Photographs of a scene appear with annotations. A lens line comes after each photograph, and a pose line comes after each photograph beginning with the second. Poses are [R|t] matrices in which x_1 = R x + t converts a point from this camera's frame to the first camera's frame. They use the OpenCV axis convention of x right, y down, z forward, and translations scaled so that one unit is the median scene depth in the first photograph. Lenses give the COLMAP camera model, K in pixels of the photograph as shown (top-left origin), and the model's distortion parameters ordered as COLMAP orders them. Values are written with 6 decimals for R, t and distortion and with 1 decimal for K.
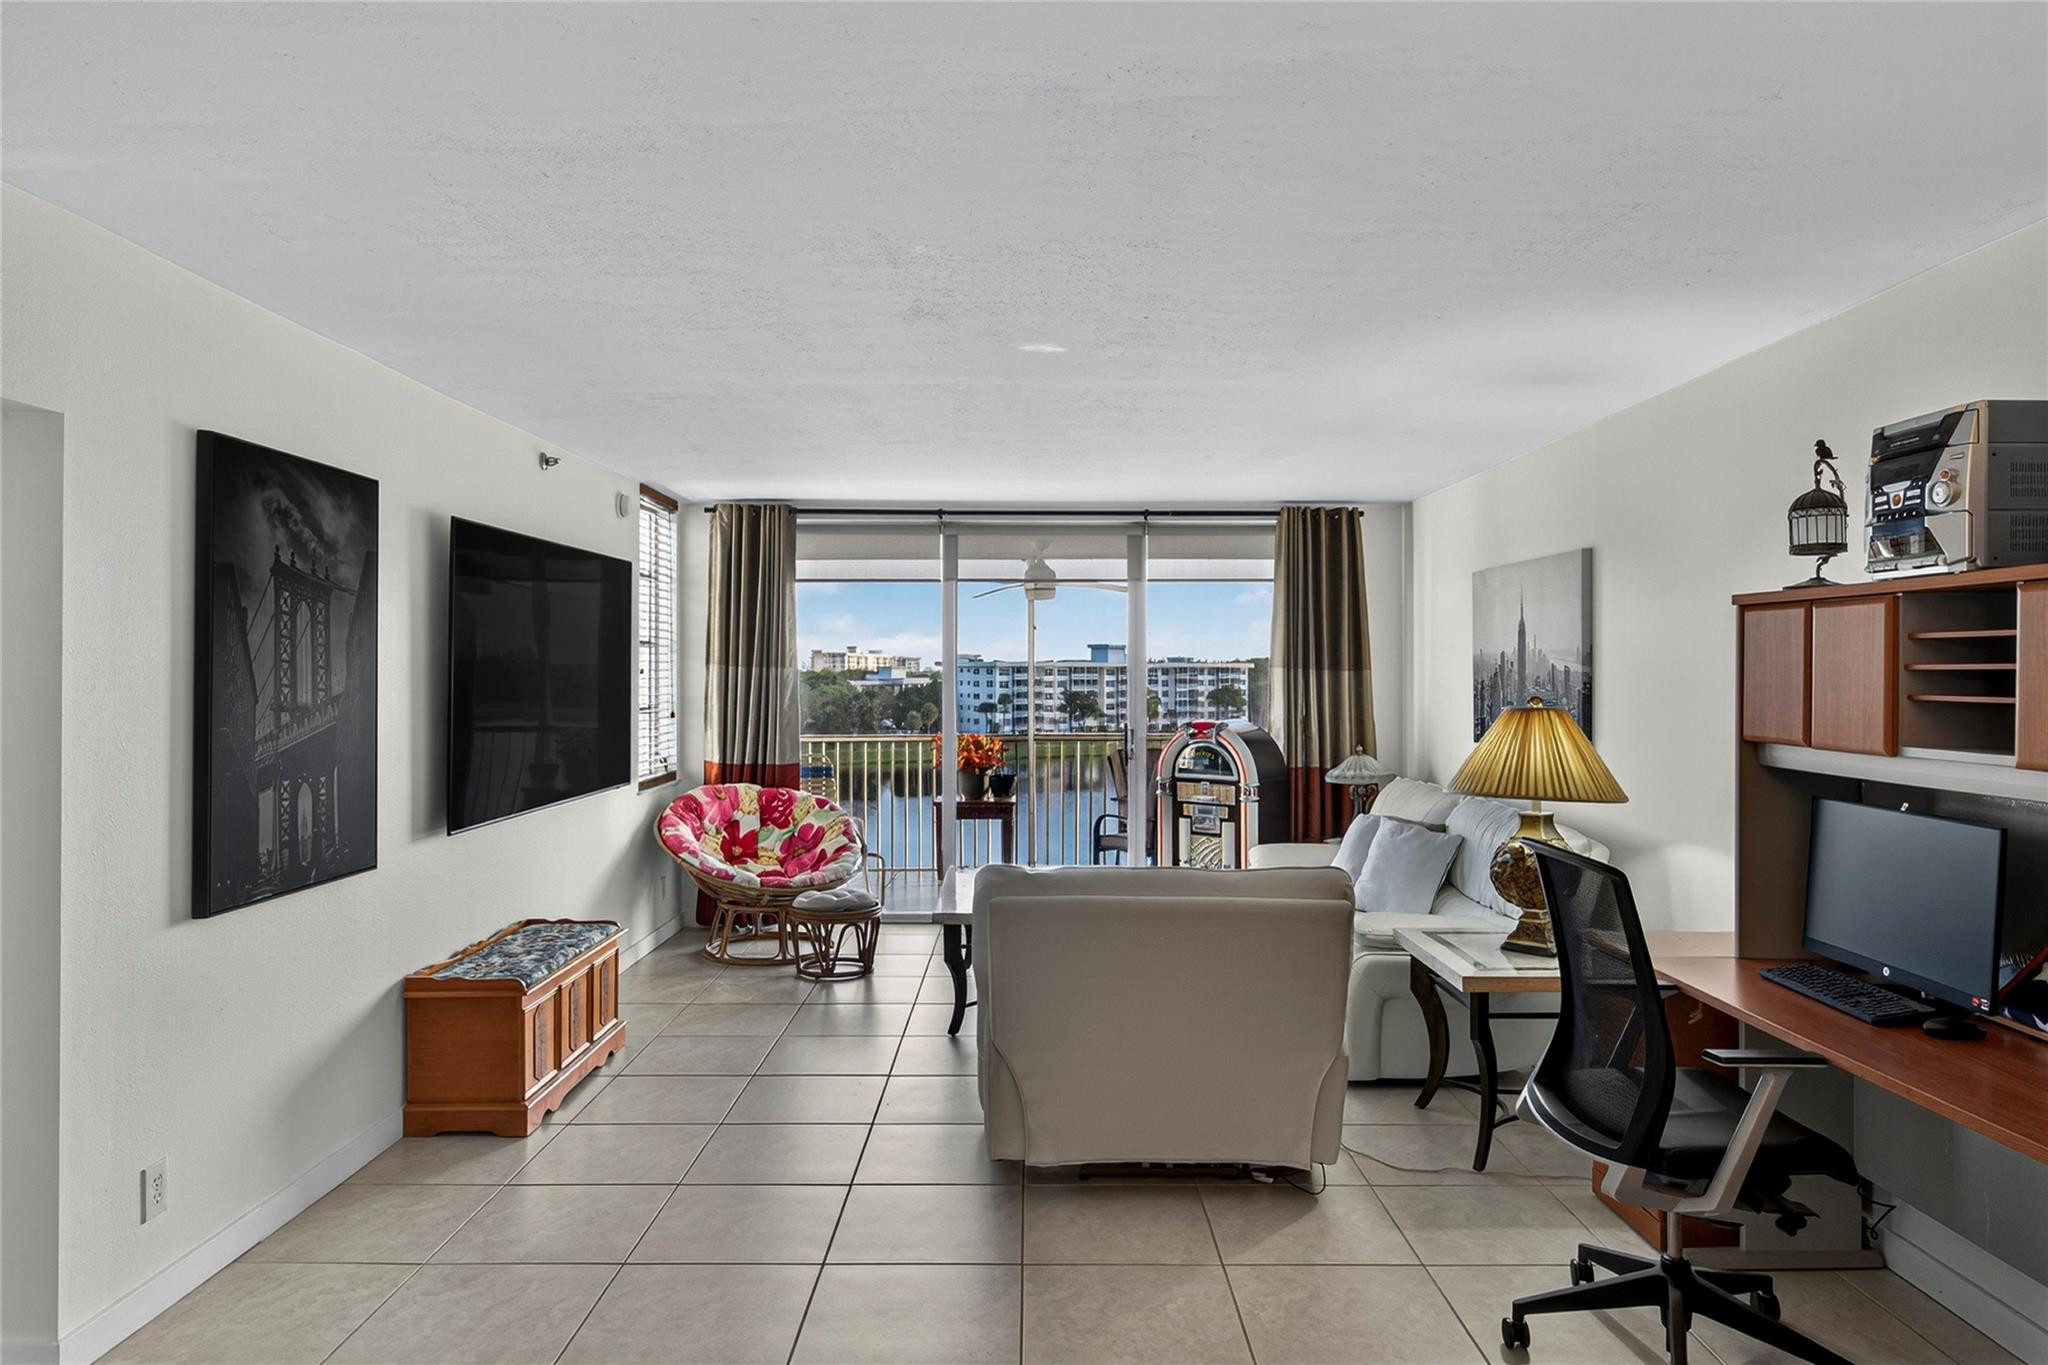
lens RADIAL K [[1268.2, 0, 1043.8], [0, 1268.2, 674.8], [0, 0, 1]] dist [0.003402, -0.003432]
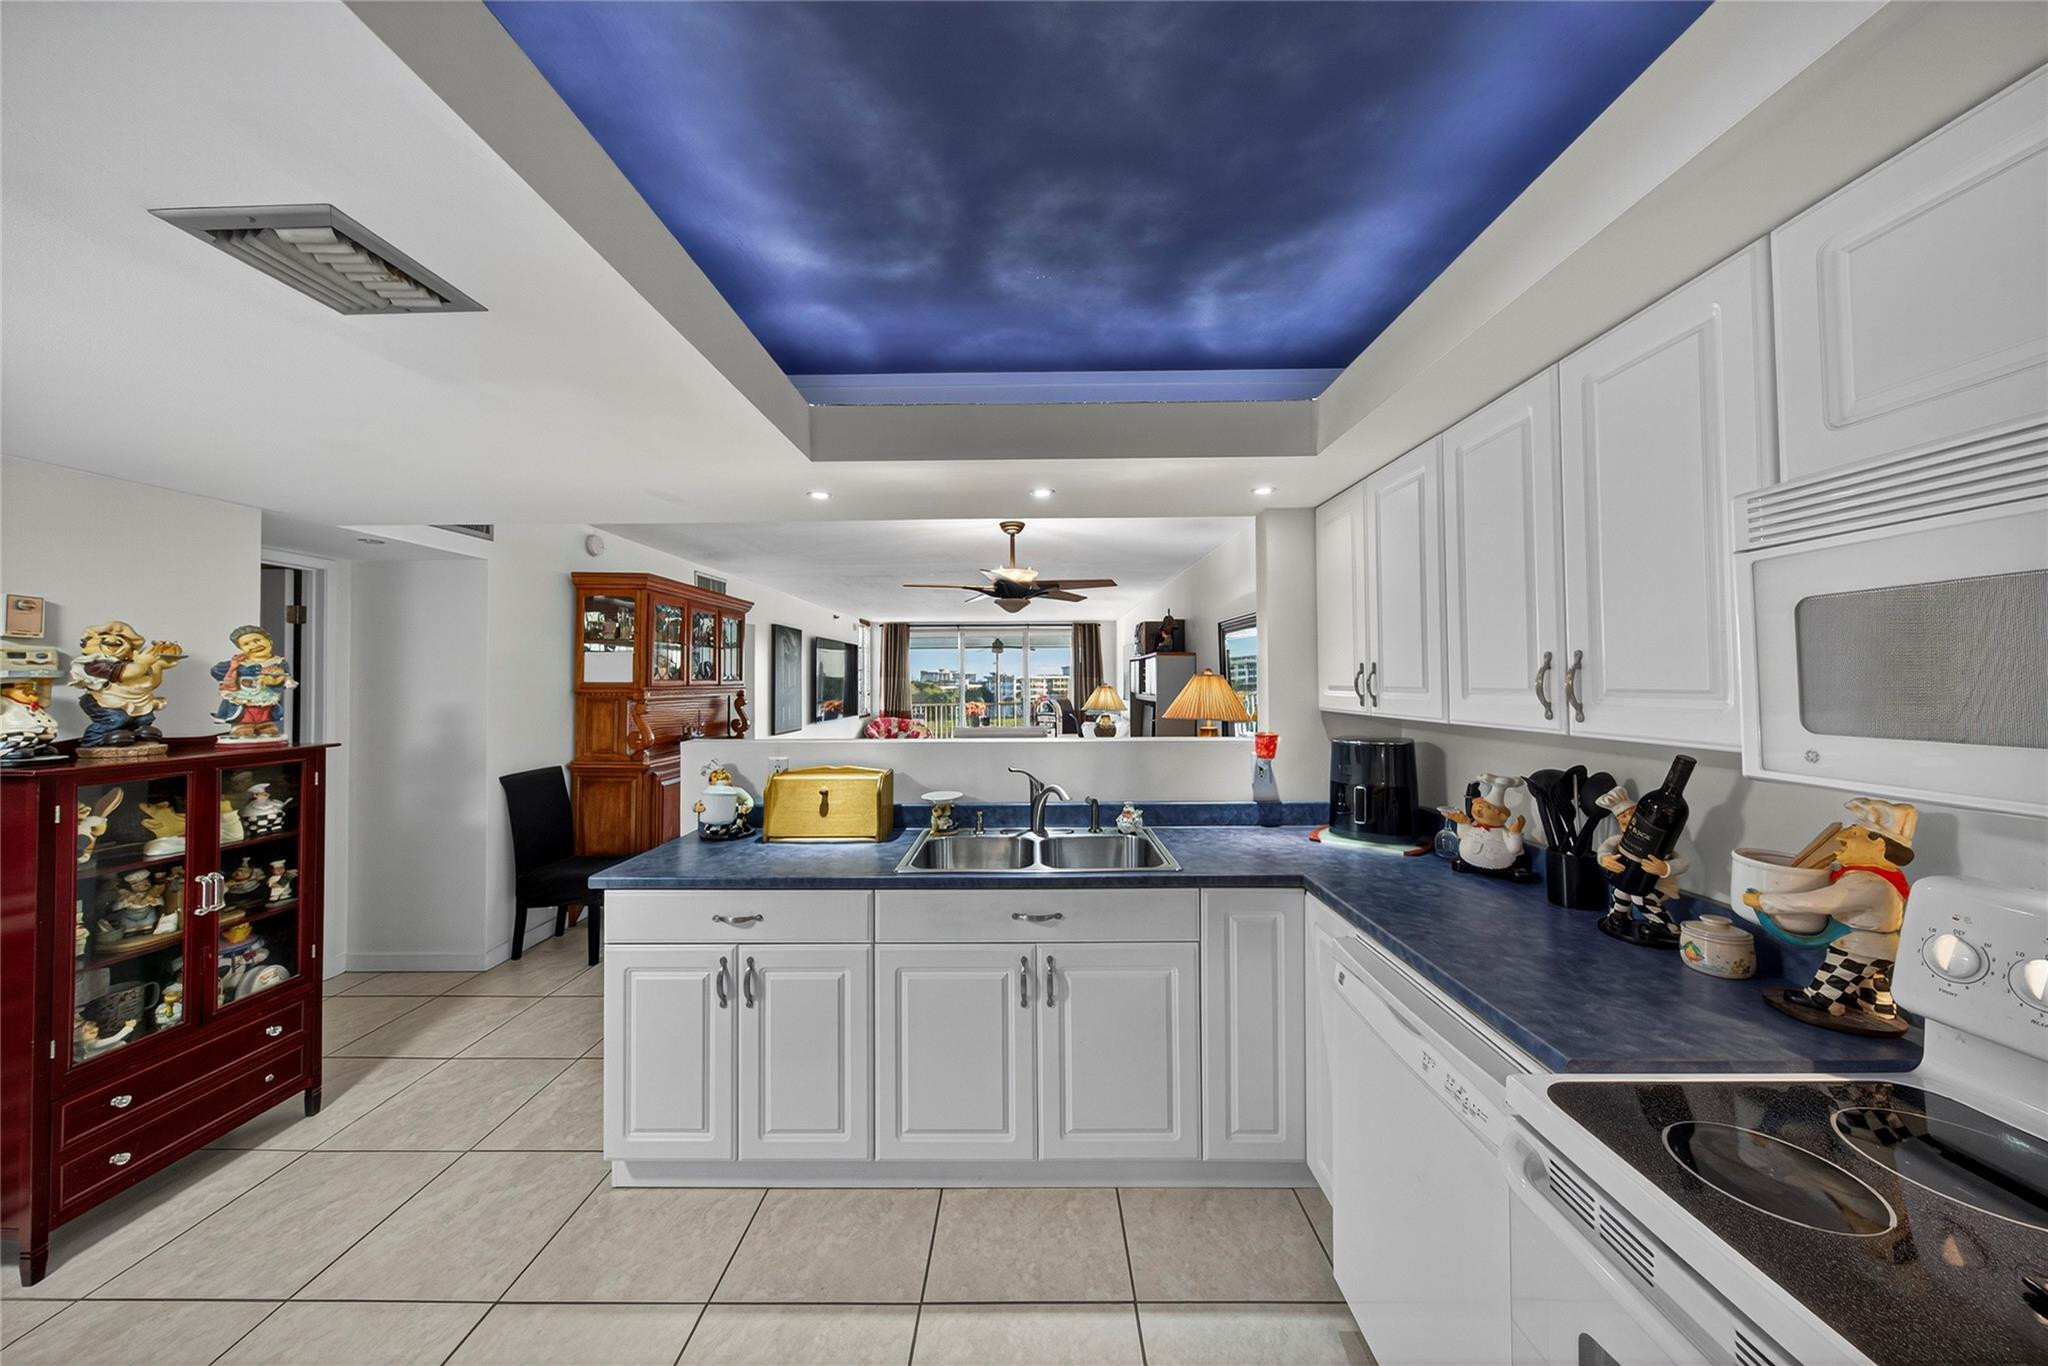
lens RADIAL K [[655.8, 0, 1030.1], [0, 655.8, 670.4], [0, 0, 1]] dist [-0.003150, -0.000376]
pose [[0.999867, -0.009488, -0.013285, 0.164736], [0.009240, 0.999785, -0.018575, 0.011248], [0.013459, 0.018449, 0.999739, -0.821830]]
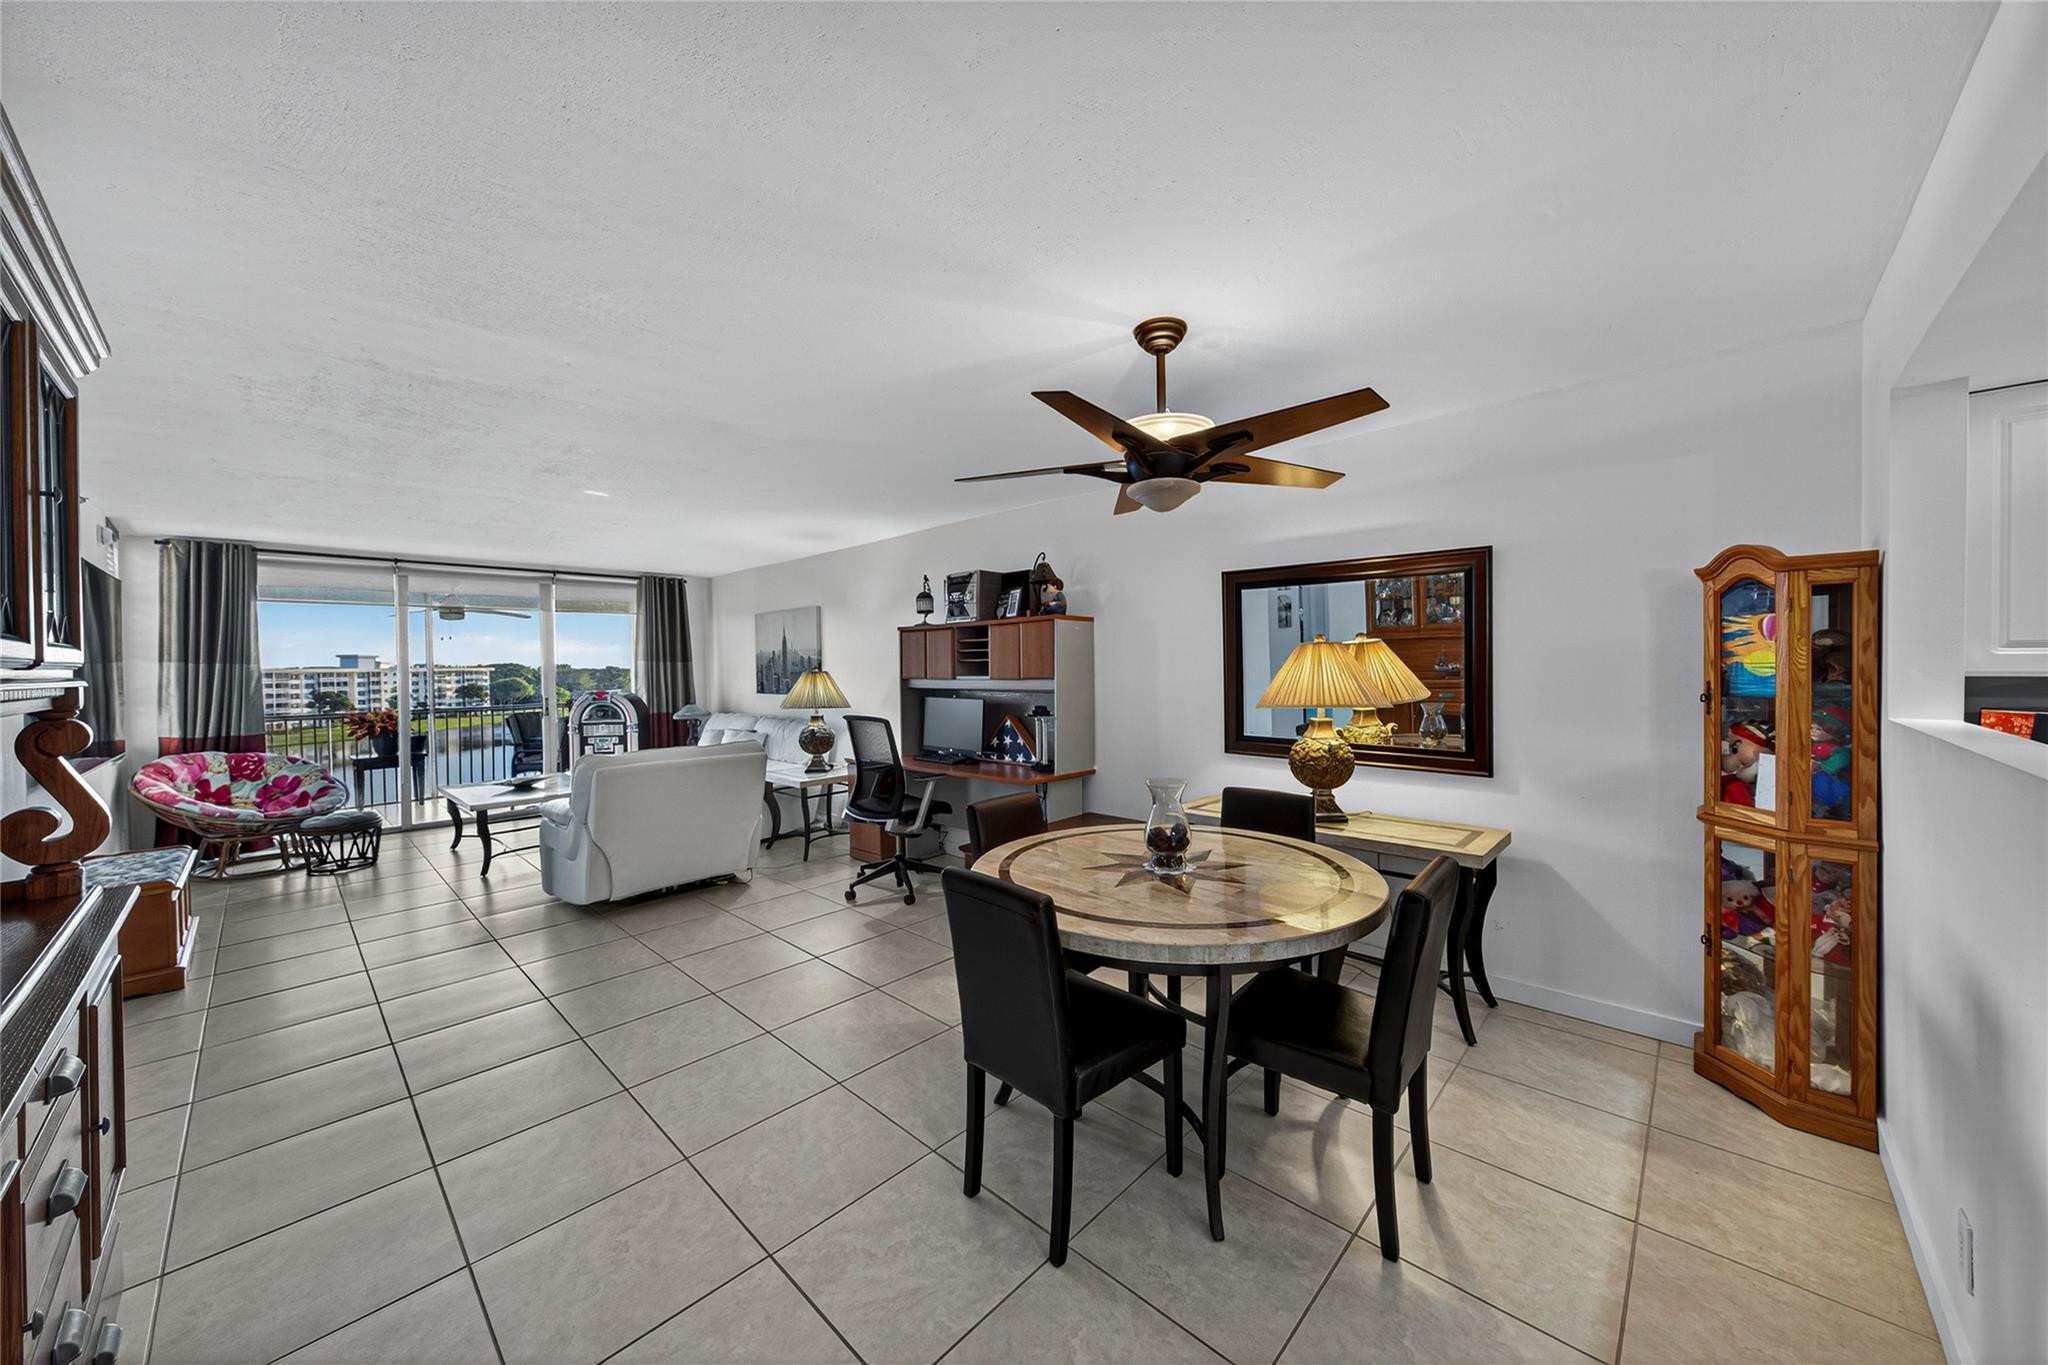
lens RADIAL K [[713.0, 0, 1020.3], [0, 713.0, 675.6], [0, 0, 1]] dist [0.000627, -0.000312]
pose [[0.696047, -0.024151, 0.717590, -0.275620], [0.019442, 0.999702, 0.014787, 0.017918], [-0.717733, 0.003659, 0.696308, -0.198041]]
